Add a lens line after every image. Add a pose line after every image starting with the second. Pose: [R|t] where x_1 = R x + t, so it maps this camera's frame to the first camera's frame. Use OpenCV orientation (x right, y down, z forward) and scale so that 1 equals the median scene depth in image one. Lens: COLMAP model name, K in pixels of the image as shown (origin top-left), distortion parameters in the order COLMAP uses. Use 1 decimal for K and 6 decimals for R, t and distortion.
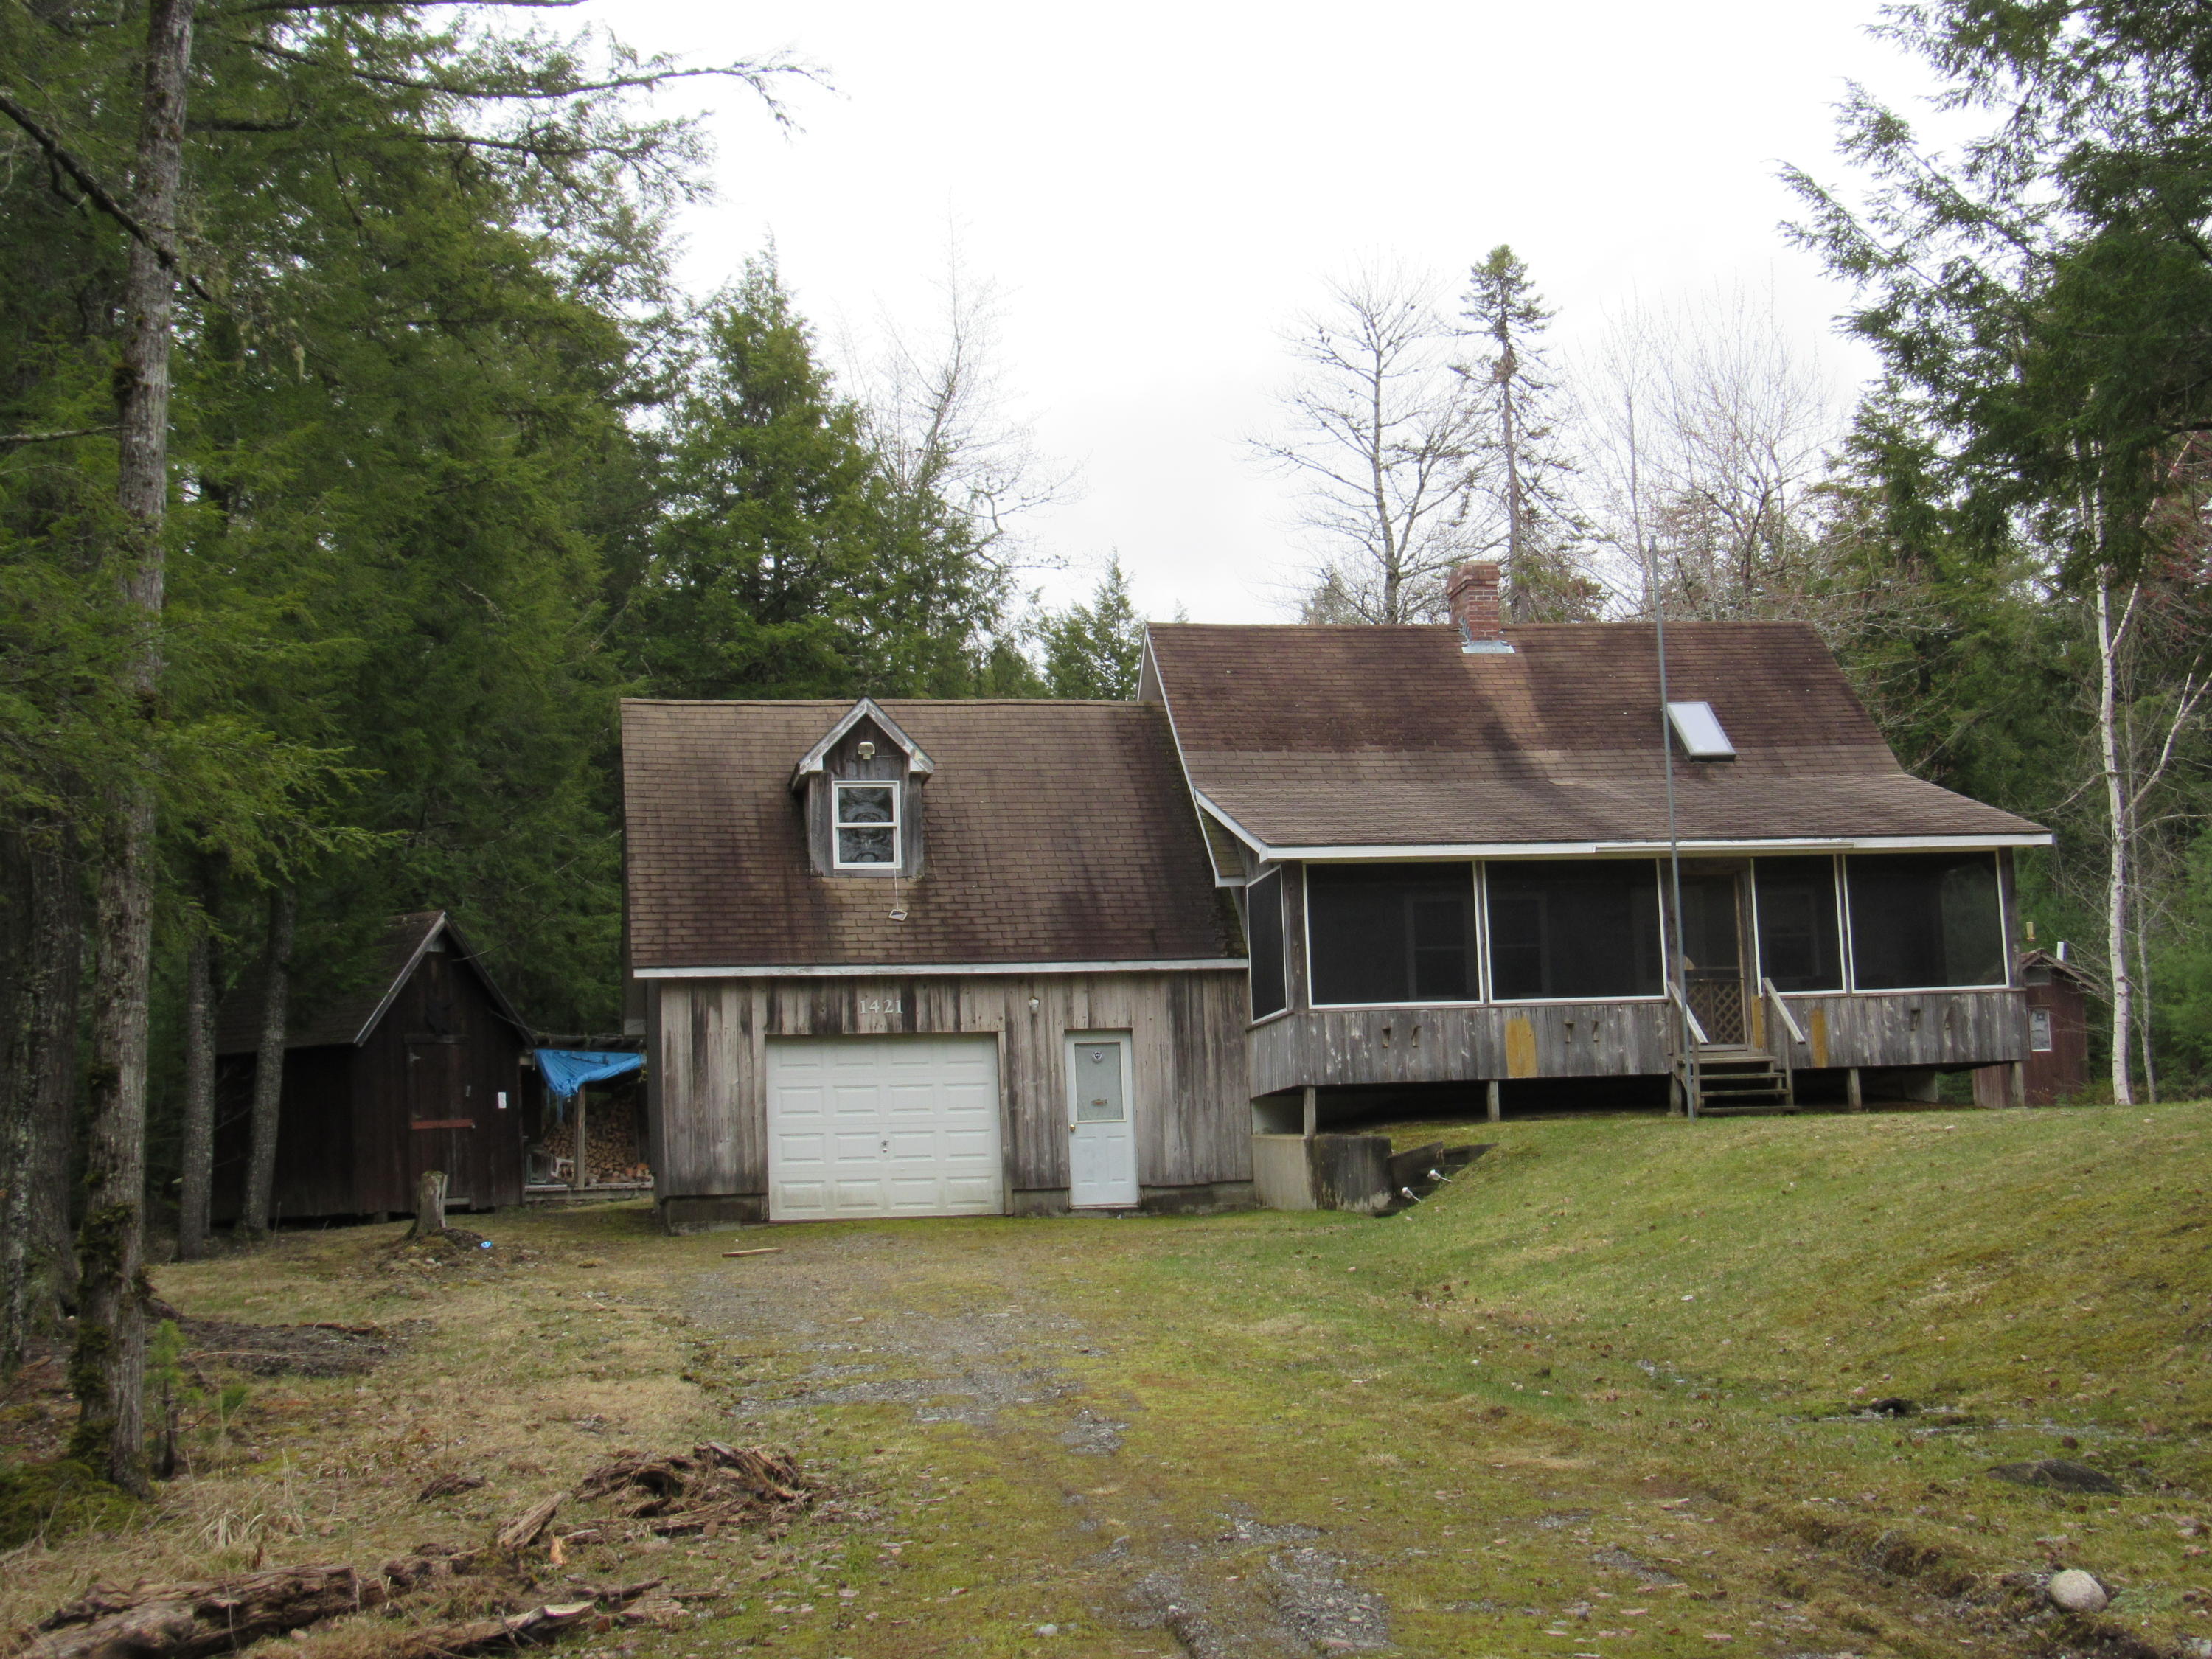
lens RADIAL K [[3175.6, 0, 1108.1], [0, 3175.6, 831.4], [0, 0, 1]] dist [-0.035379, 0.000000]
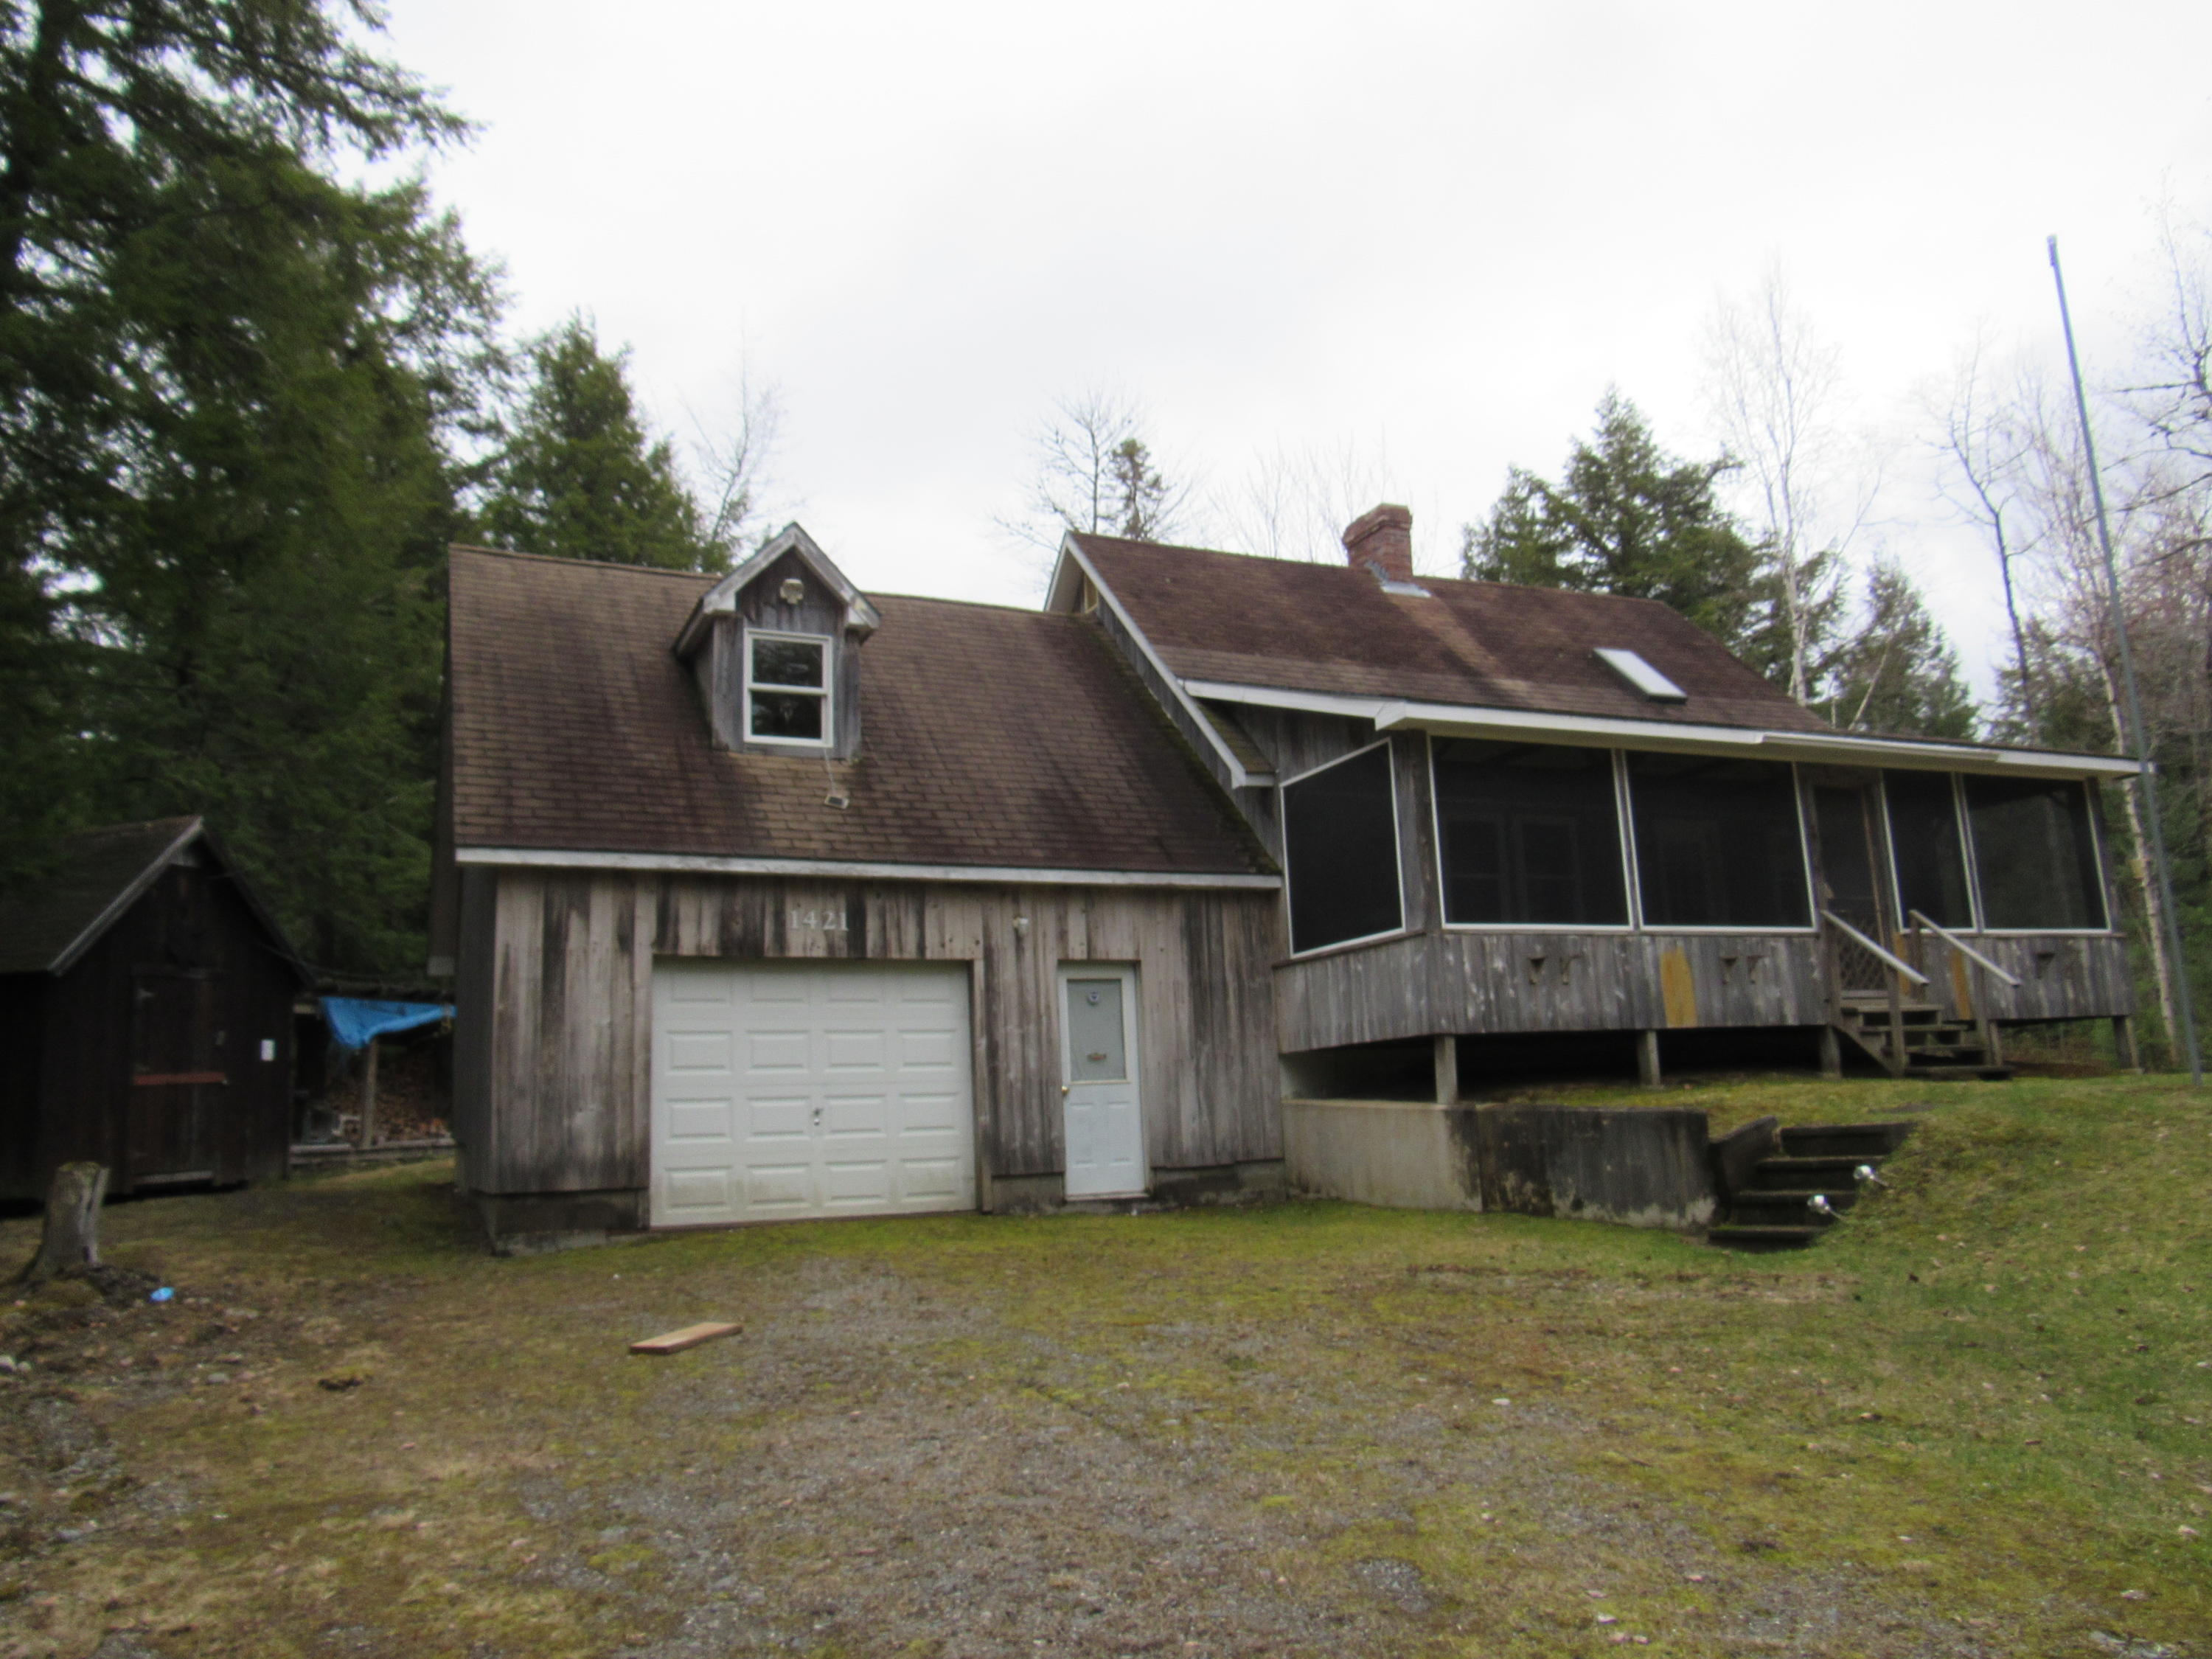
lens RADIAL K [[1597.9, 0, 1109.0], [0, 1597.9, 827.6], [0, 0, 1]] dist [-0.028689, 0.016914]
pose [[0.966476, 0.043307, 0.253080, -0.099813], [-0.027424, 0.997446, -0.065956, 0.055930], [-0.255289, 0.056805, 0.965195, 0.629088]]
